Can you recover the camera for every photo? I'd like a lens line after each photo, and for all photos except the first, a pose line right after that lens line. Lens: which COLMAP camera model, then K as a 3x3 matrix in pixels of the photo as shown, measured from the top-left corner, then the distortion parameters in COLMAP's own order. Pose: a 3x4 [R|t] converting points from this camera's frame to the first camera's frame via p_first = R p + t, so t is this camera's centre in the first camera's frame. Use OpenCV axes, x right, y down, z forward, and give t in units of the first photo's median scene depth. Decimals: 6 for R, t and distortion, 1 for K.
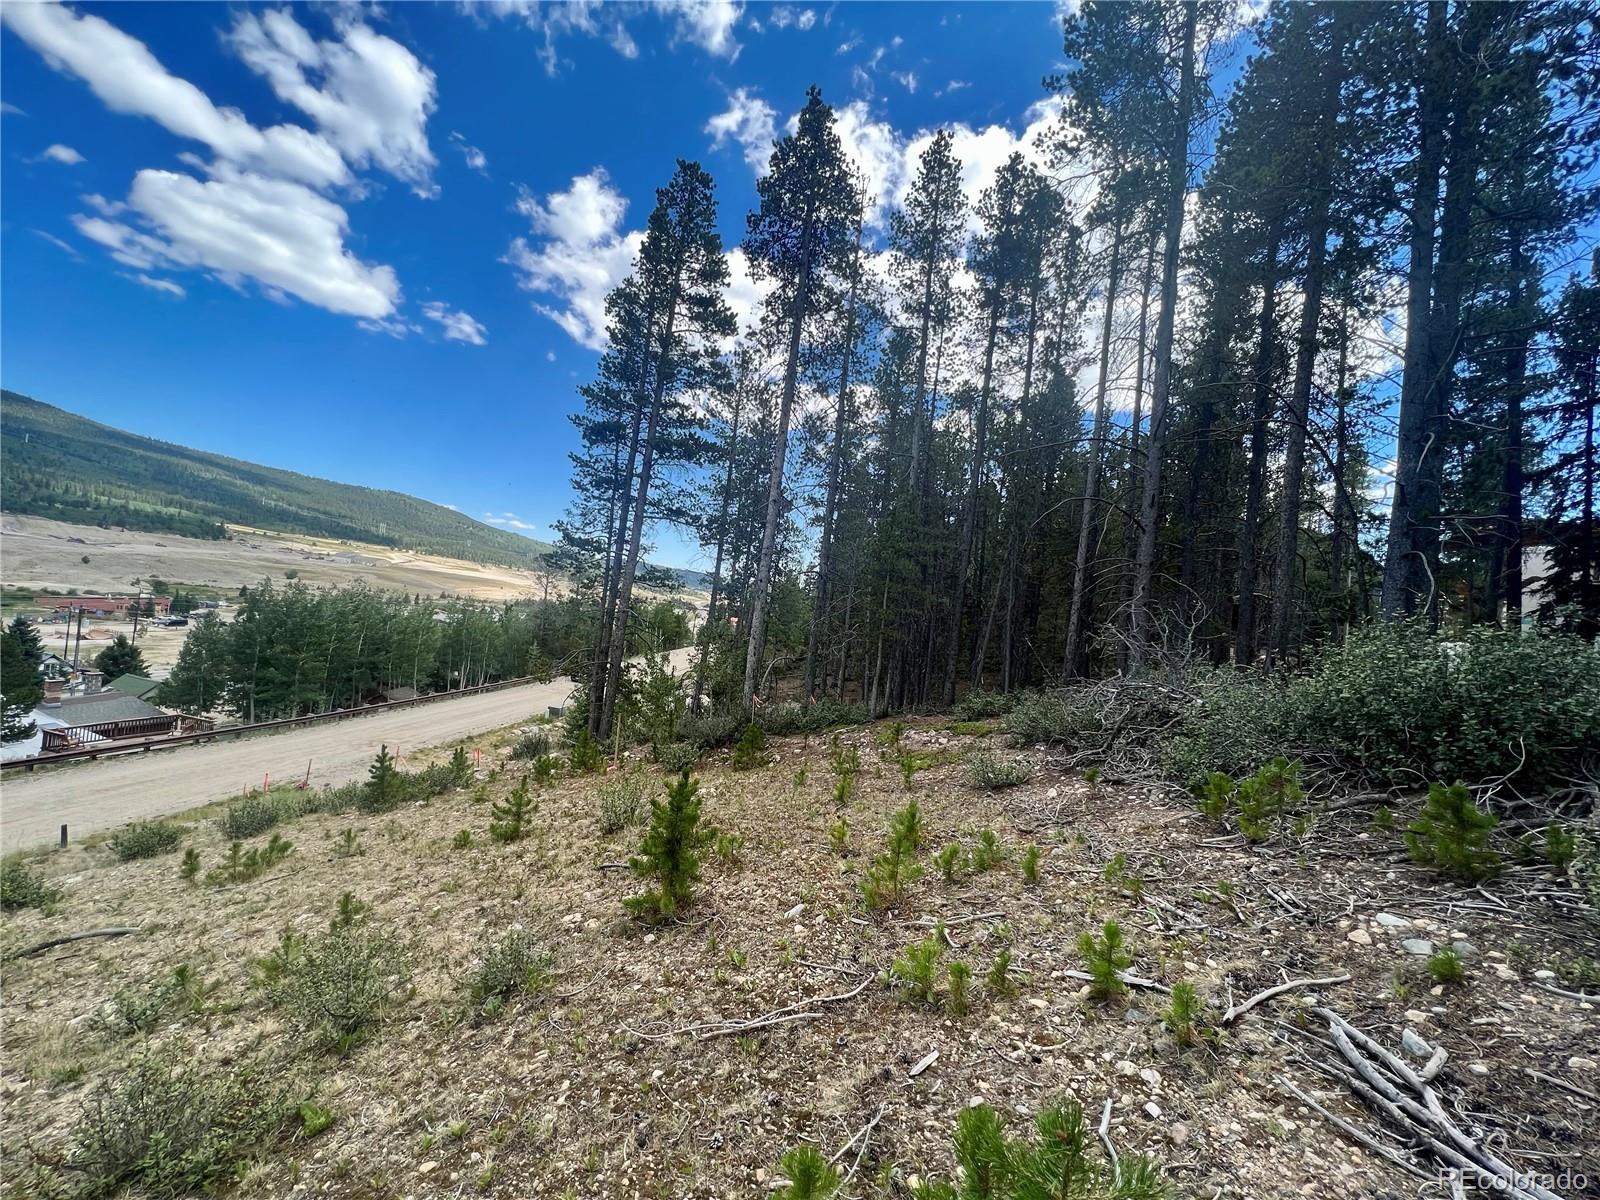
lens RADIAL K [[628.9, 0, 800.8], [0, 628.9, 607.1], [0, 0, 1]] dist [-0.003177, 0.000204]
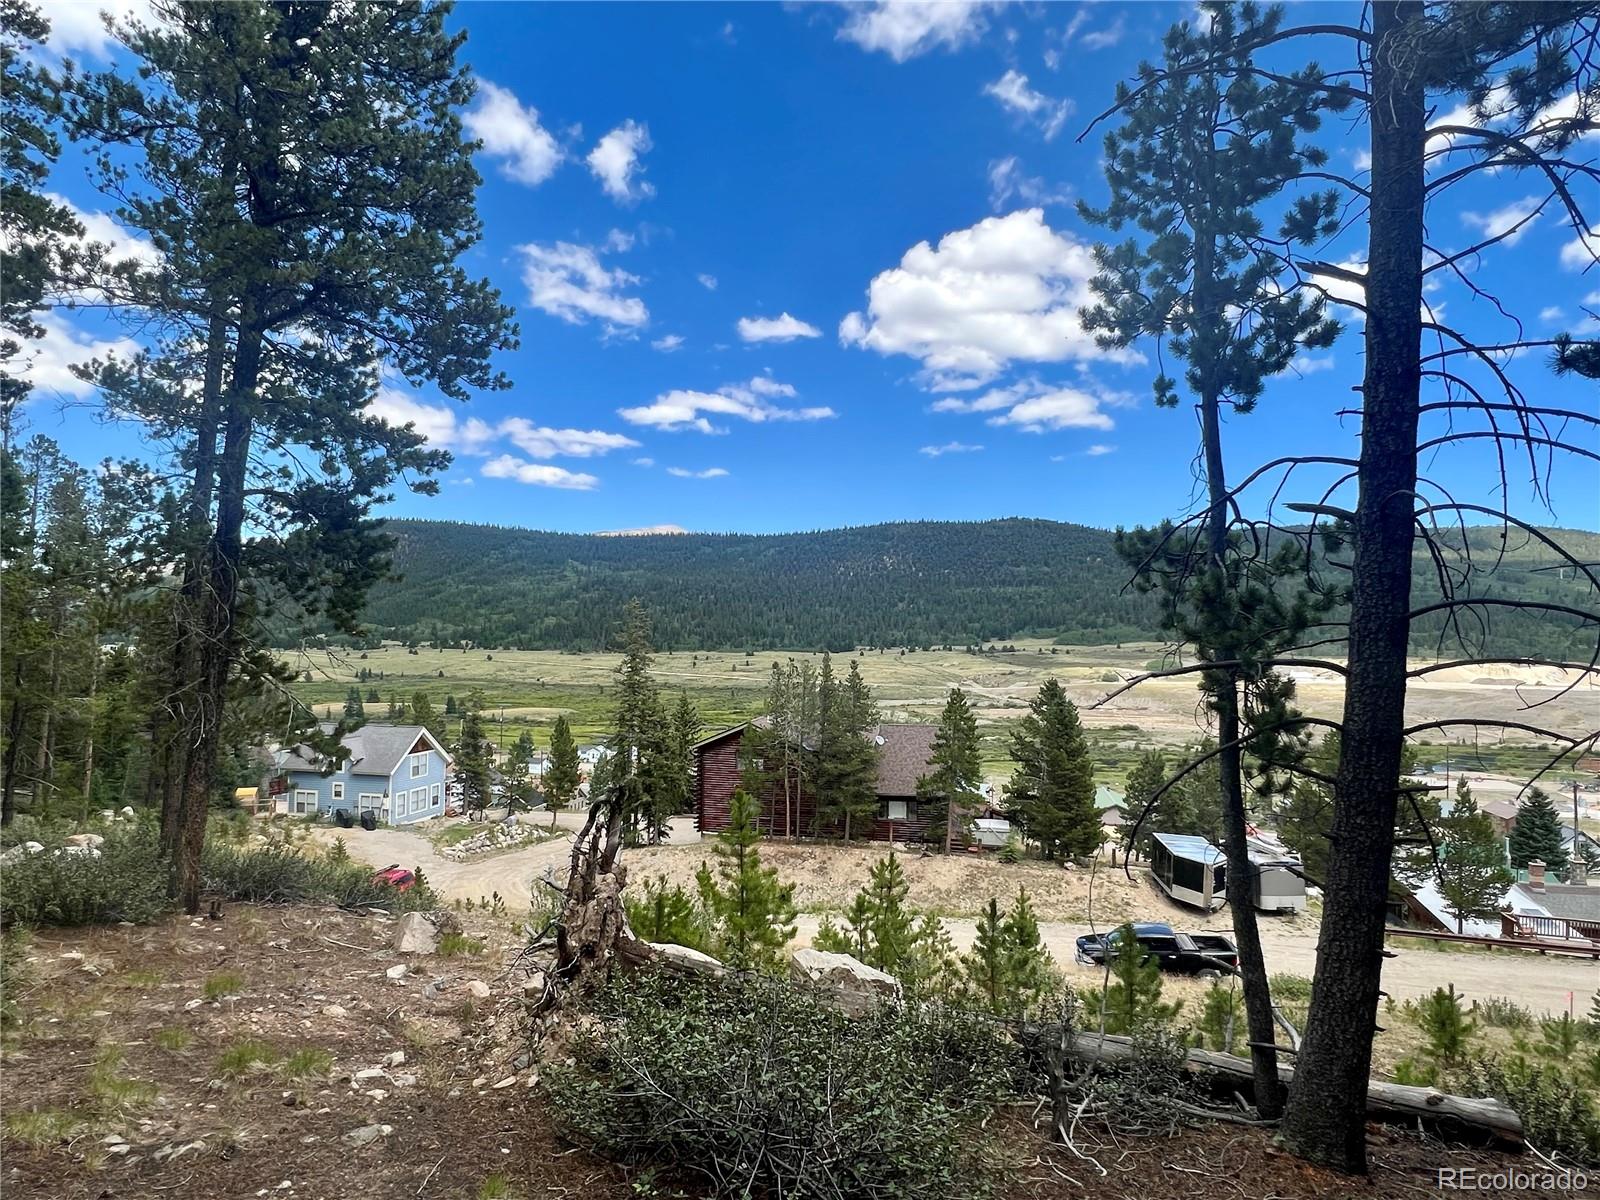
lens RADIAL K [[860.9, 0, 804.9], [0, 860.9, 604.8], [0, 0, 1]] dist [-0.007958, 0.000767]
pose [[-0.052027, -0.162105, -0.985401, 0.627684], [-0.027576, 0.986594, -0.160845, -0.091163], [0.998265, 0.018805, -0.055800, -0.169926]]
